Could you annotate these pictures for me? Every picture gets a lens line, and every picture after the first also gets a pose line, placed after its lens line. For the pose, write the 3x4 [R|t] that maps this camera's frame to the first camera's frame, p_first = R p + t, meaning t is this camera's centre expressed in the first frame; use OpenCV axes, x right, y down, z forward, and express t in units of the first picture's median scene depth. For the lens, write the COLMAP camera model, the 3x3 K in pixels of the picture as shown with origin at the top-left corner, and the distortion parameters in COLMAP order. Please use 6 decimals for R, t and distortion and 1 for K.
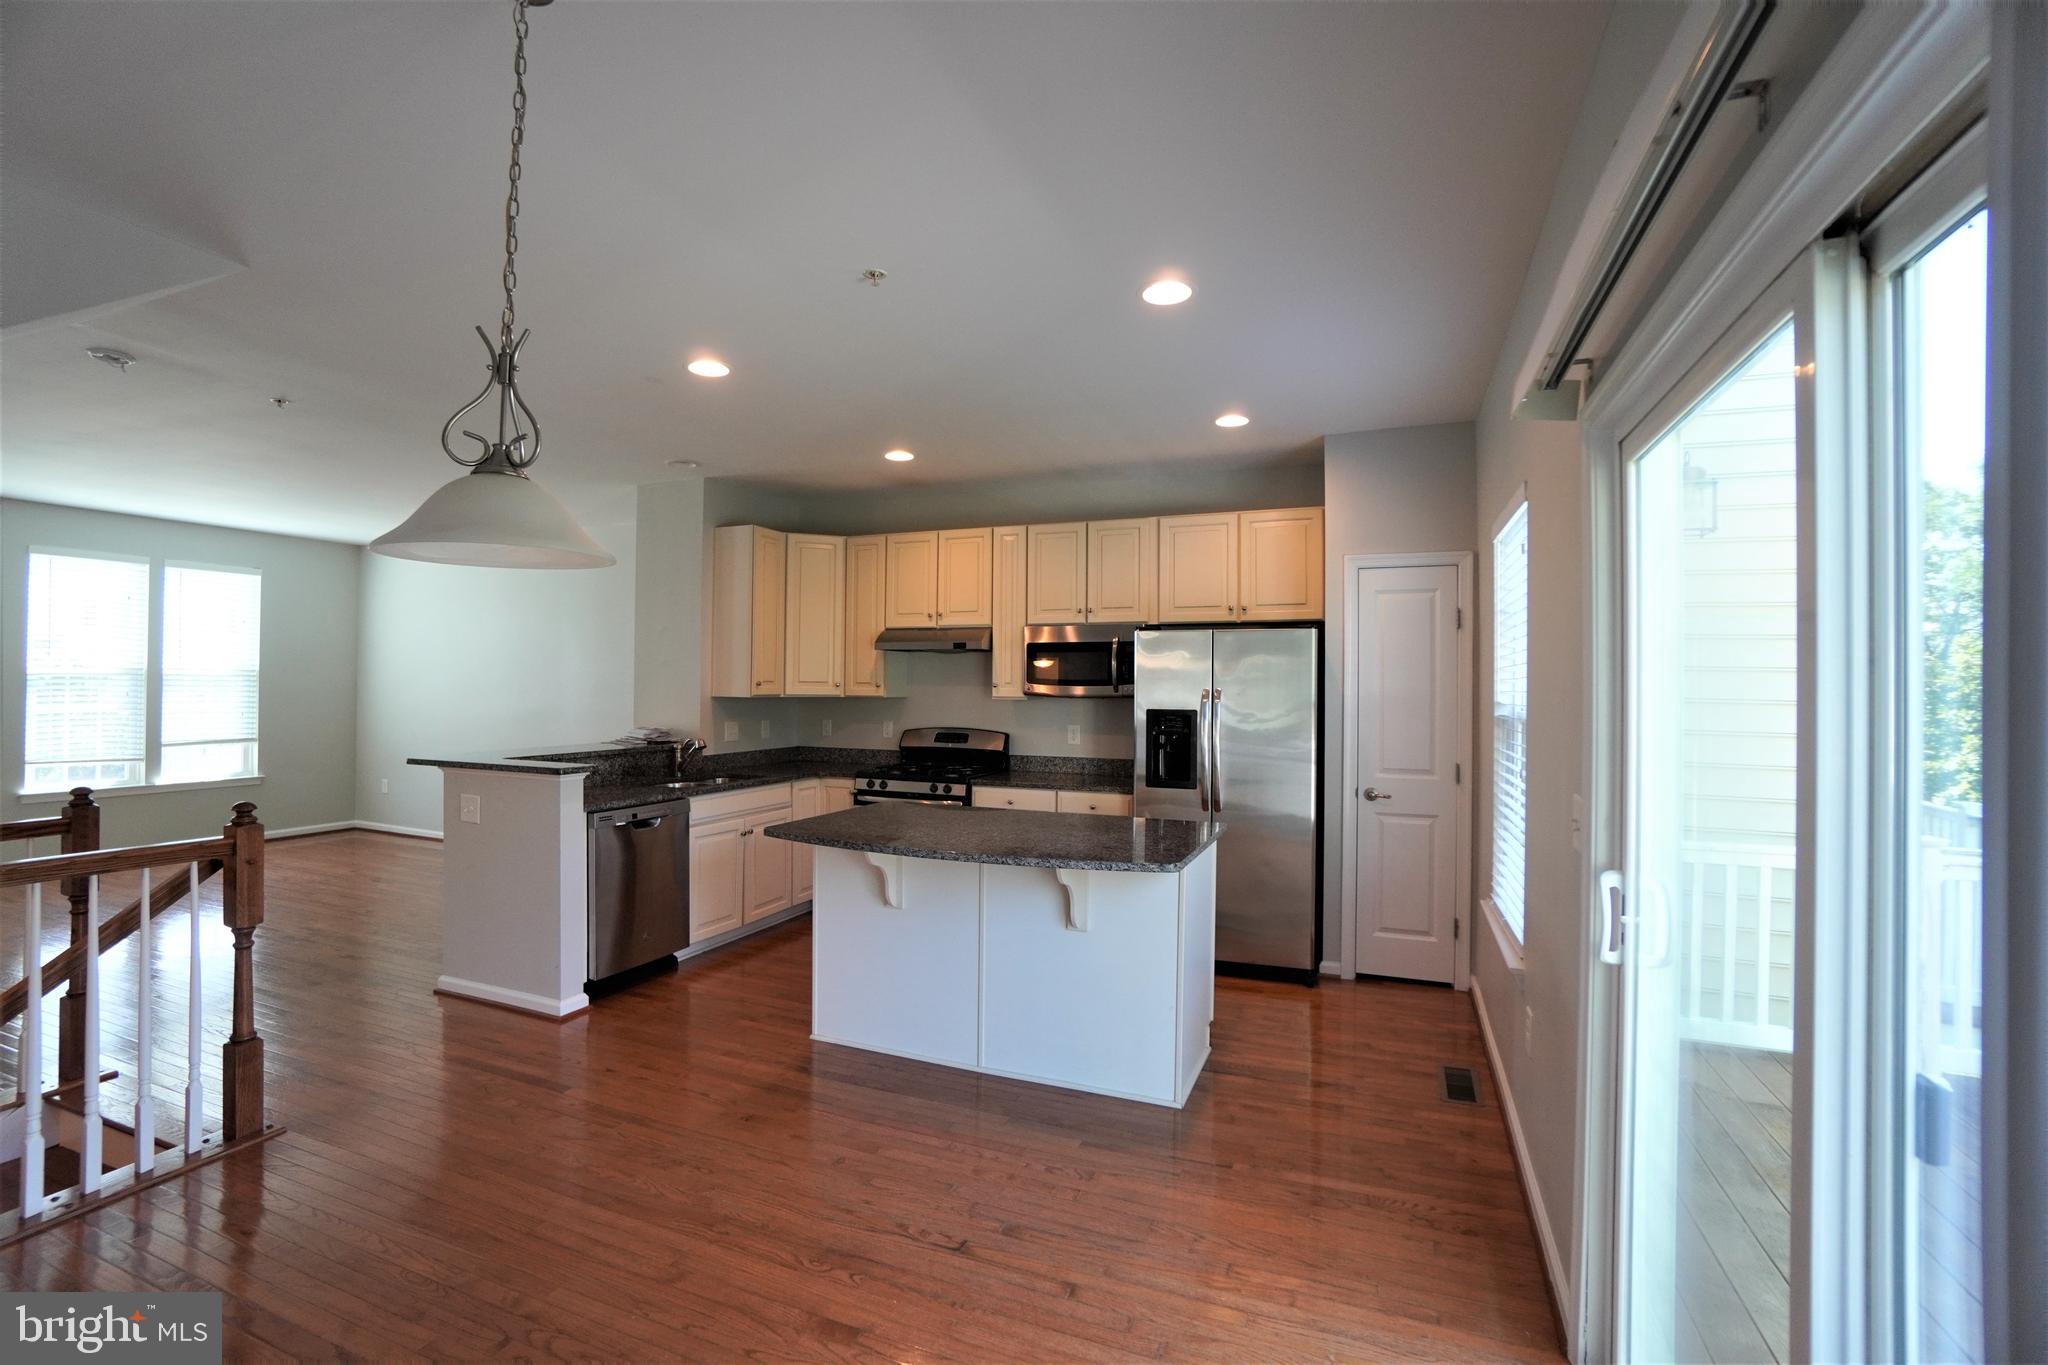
lens RADIAL K [[904.2, 0, 1012.5], [0, 904.2, 676.1], [0, 0, 1]] dist [-0.059593, 0.023588]
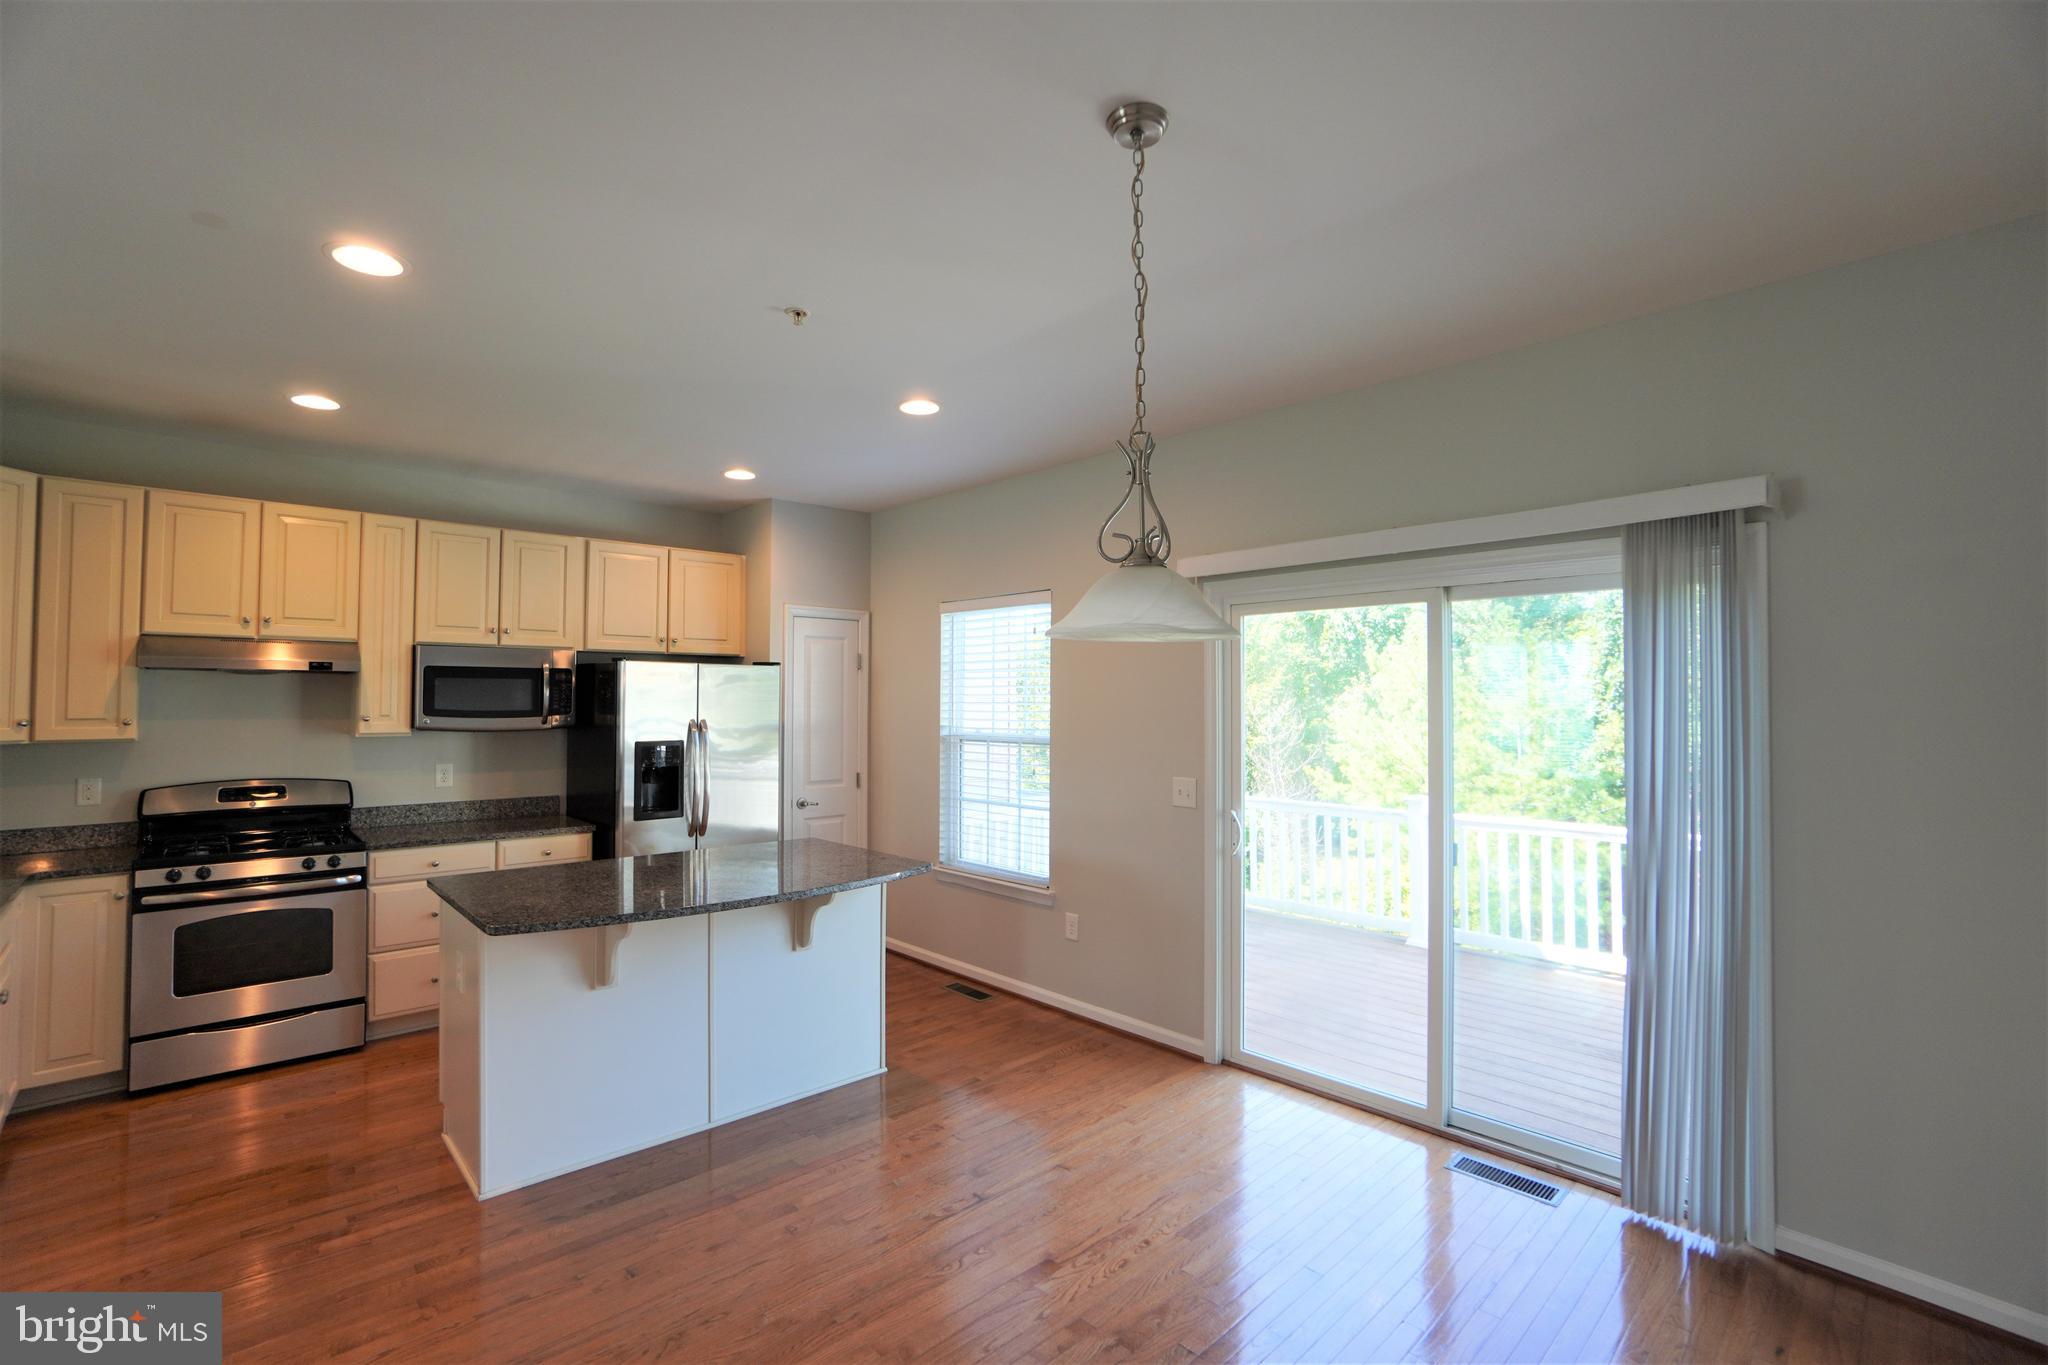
lens RADIAL K [[904.2, 0, 1012.5], [0, 904.2, 676.1], [0, 0, 1]] dist [-0.059593, 0.023588]
pose [[0.418951, 0.016942, 0.907851, -0.499195], [-0.008026, 0.999856, -0.014956, -0.020374], [-0.907974, -0.001020, 0.419026, 0.197227]]
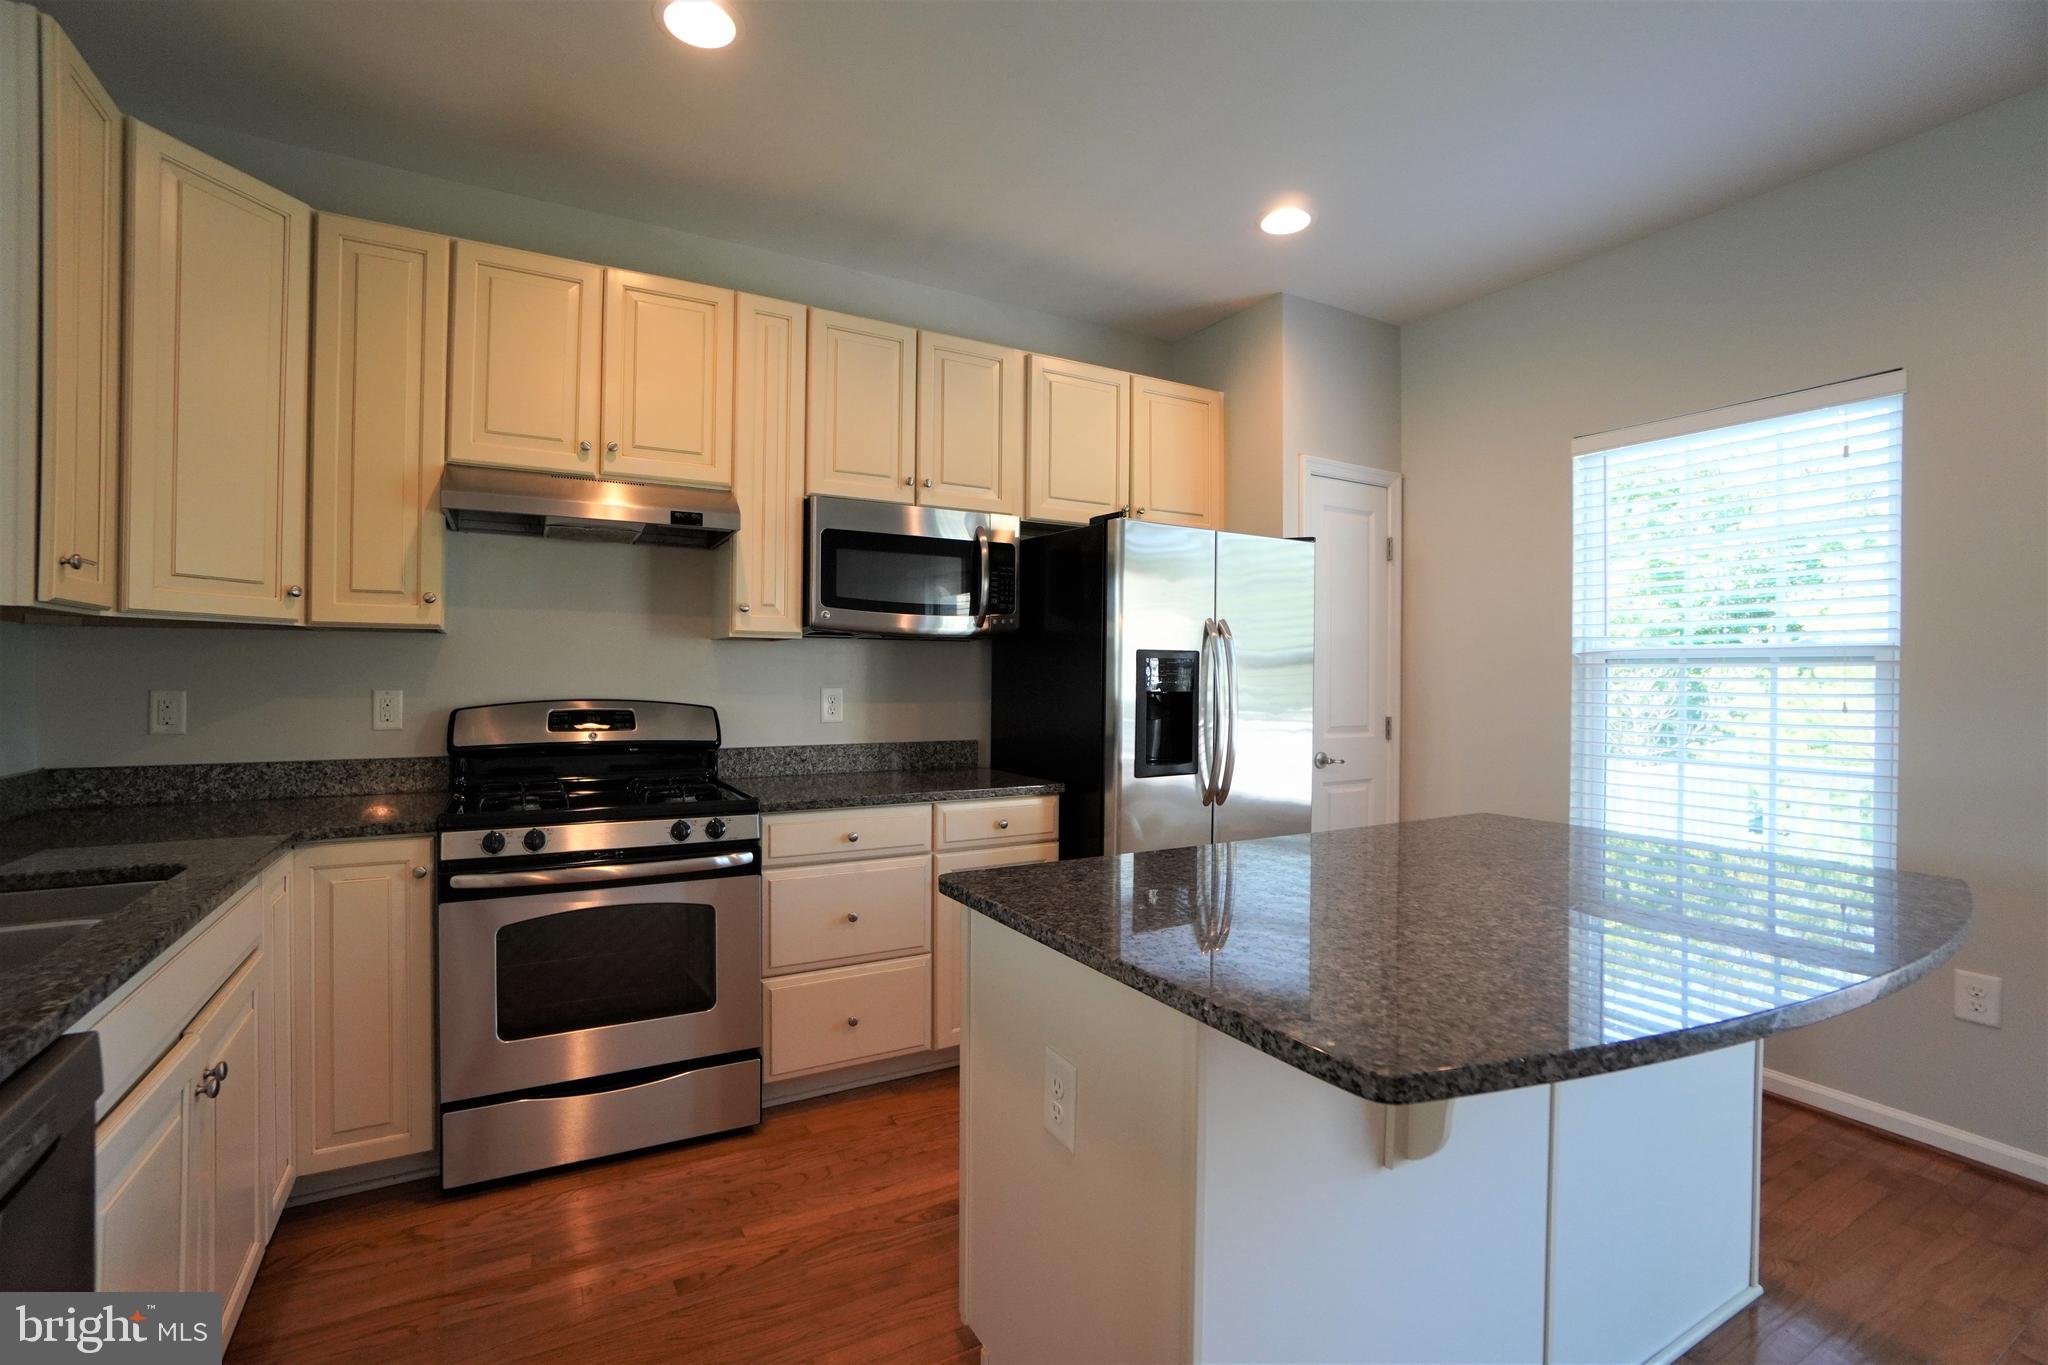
lens RADIAL K [[904.2, 0, 1012.5], [0, 904.2, 676.1], [0, 0, 1]] dist [-0.059593, 0.023588]
pose [[0.620733, -0.004147, 0.784011, -0.334037], [-0.008731, 0.999887, 0.012201, 0.042687], [-0.783973, -0.014418, 0.620627, 0.613119]]
